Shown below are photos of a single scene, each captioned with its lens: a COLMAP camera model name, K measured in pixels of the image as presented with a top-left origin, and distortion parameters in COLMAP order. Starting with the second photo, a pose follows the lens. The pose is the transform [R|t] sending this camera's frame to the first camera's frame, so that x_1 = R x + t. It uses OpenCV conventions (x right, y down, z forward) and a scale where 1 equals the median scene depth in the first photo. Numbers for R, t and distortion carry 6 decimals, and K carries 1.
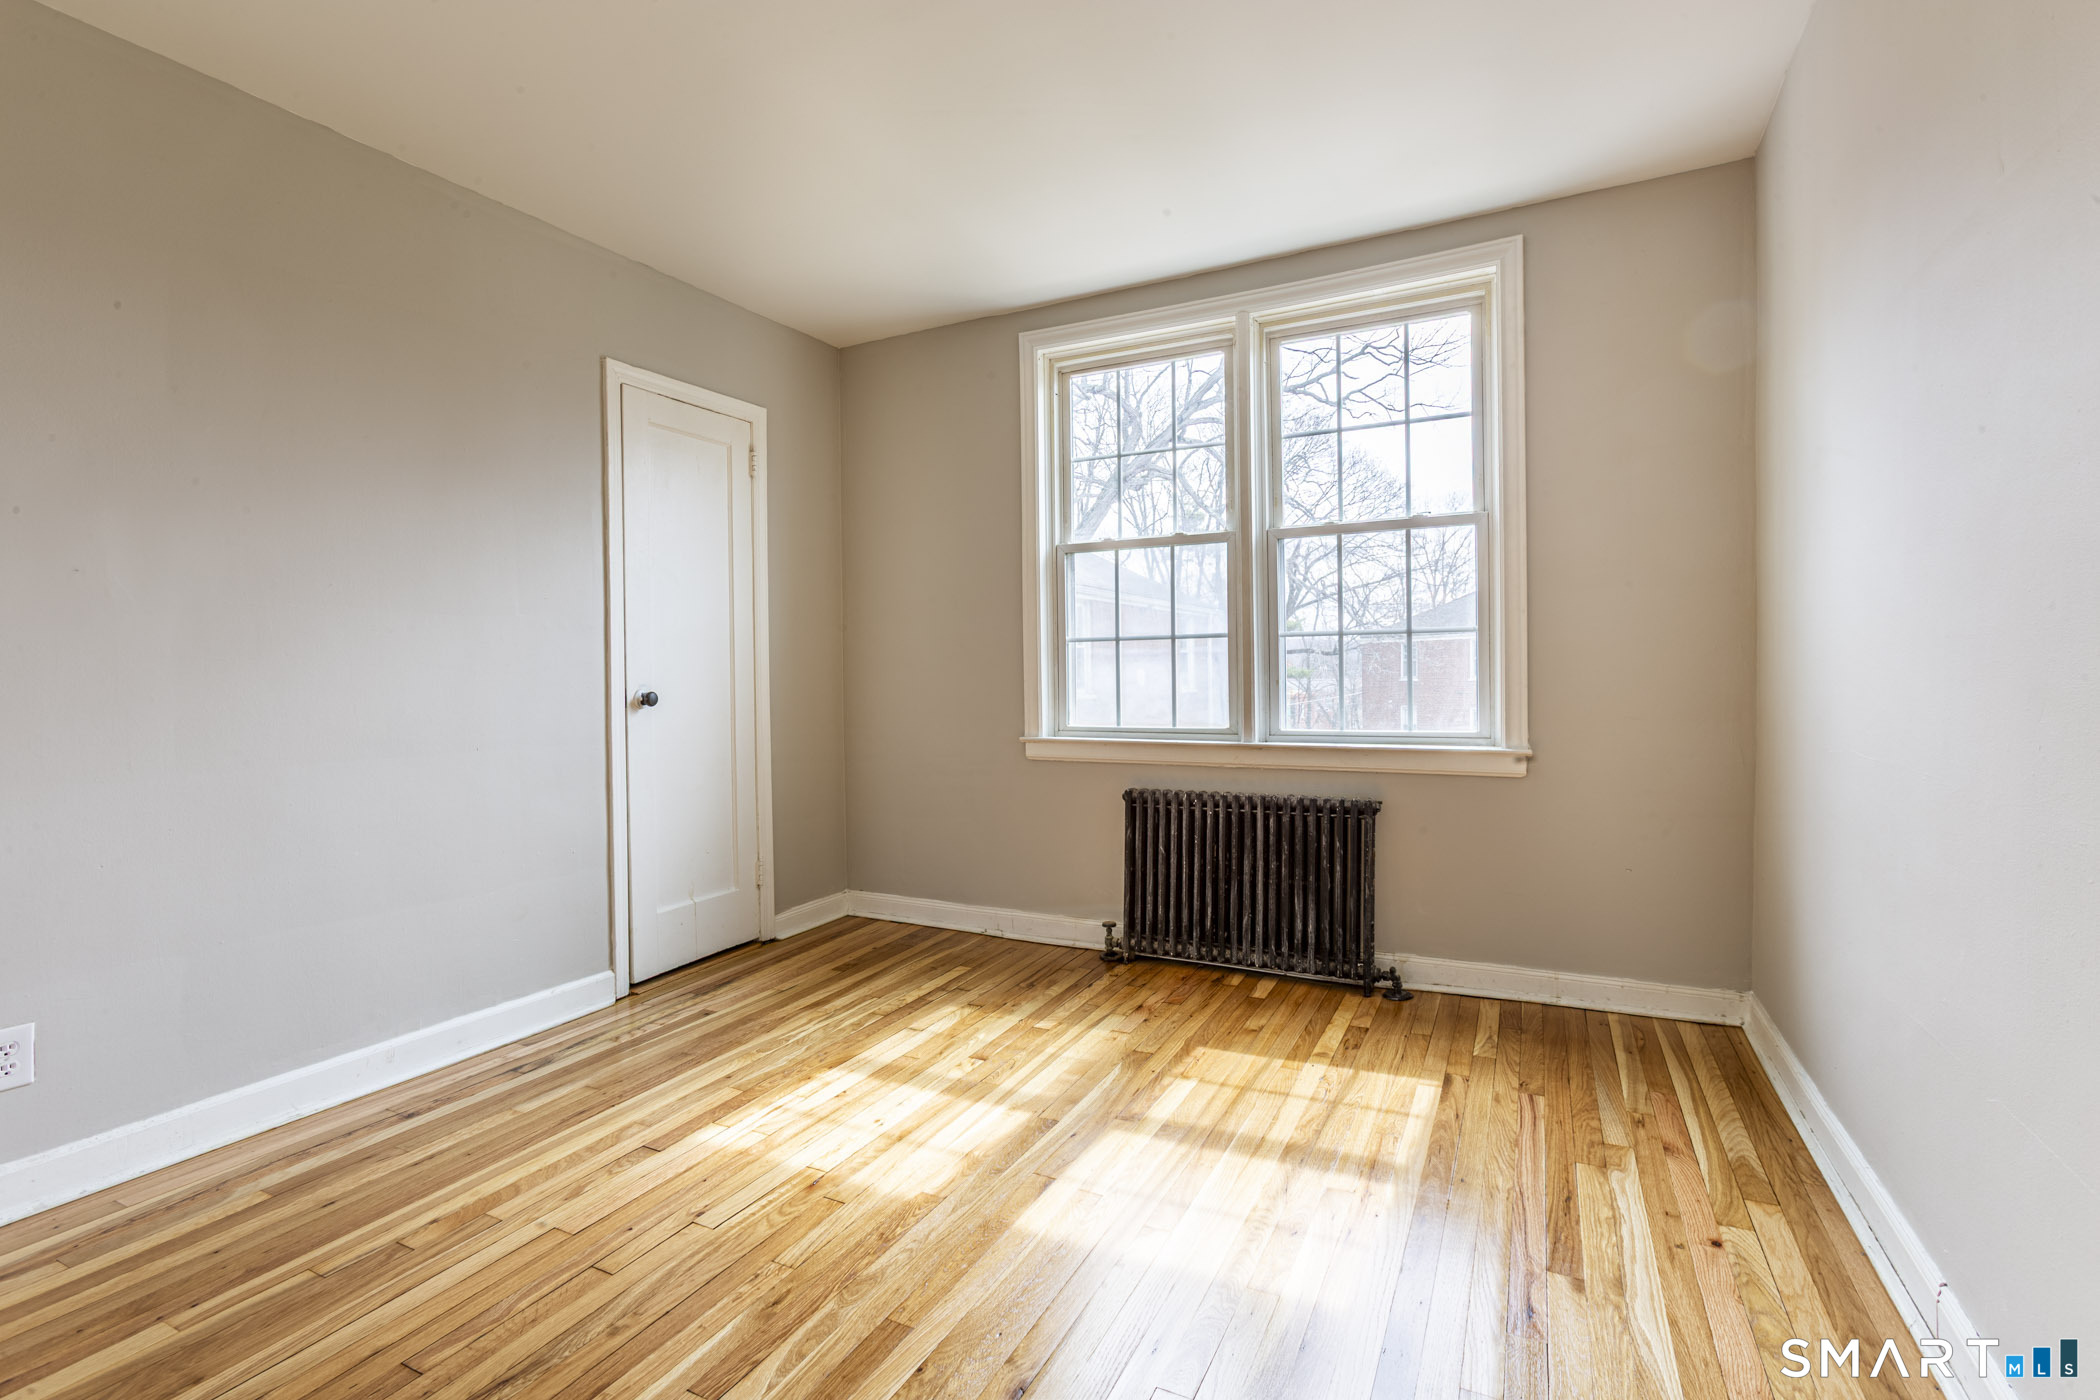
lens RADIAL K [[965.0, 0, 1028.2], [0, 965.0, 683.8], [0, 0, 1]] dist [-0.006197, 0.000172]
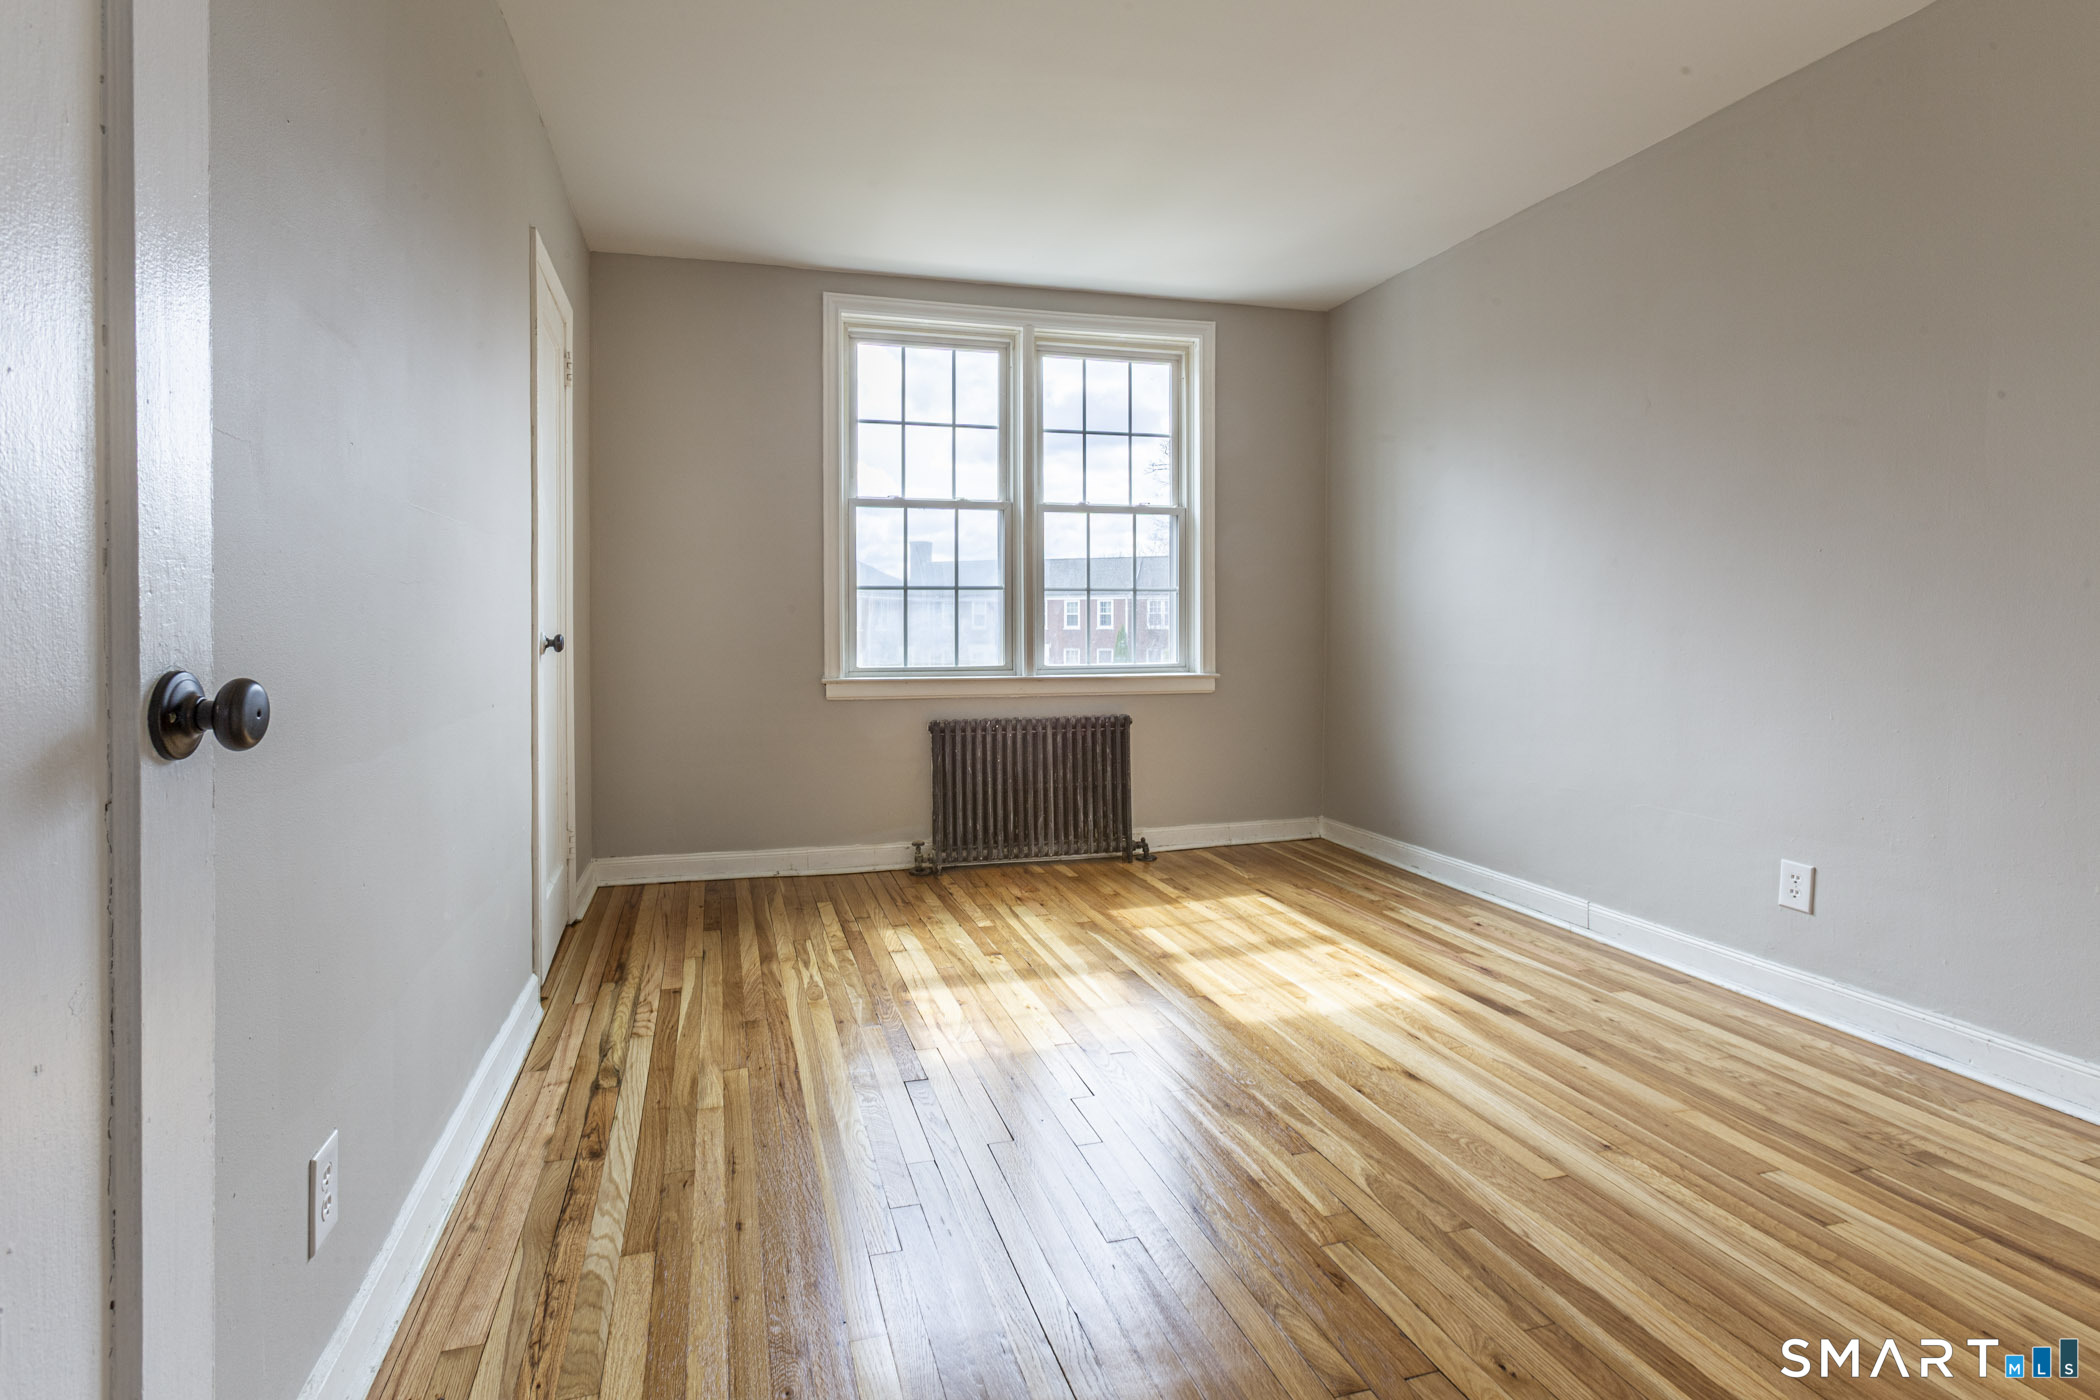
lens RADIAL K [[998.7, 0, 942.2], [0, 998.7, 626.9], [0, 0, 1]] dist [-0.005122, 0.000421]
pose [[0.744974, 0.005852, 0.667068, -0.769408], [-0.001354, 0.999973, -0.007260, 0.008472], [-0.667093, 0.004505, 0.744961, 0.138806]]
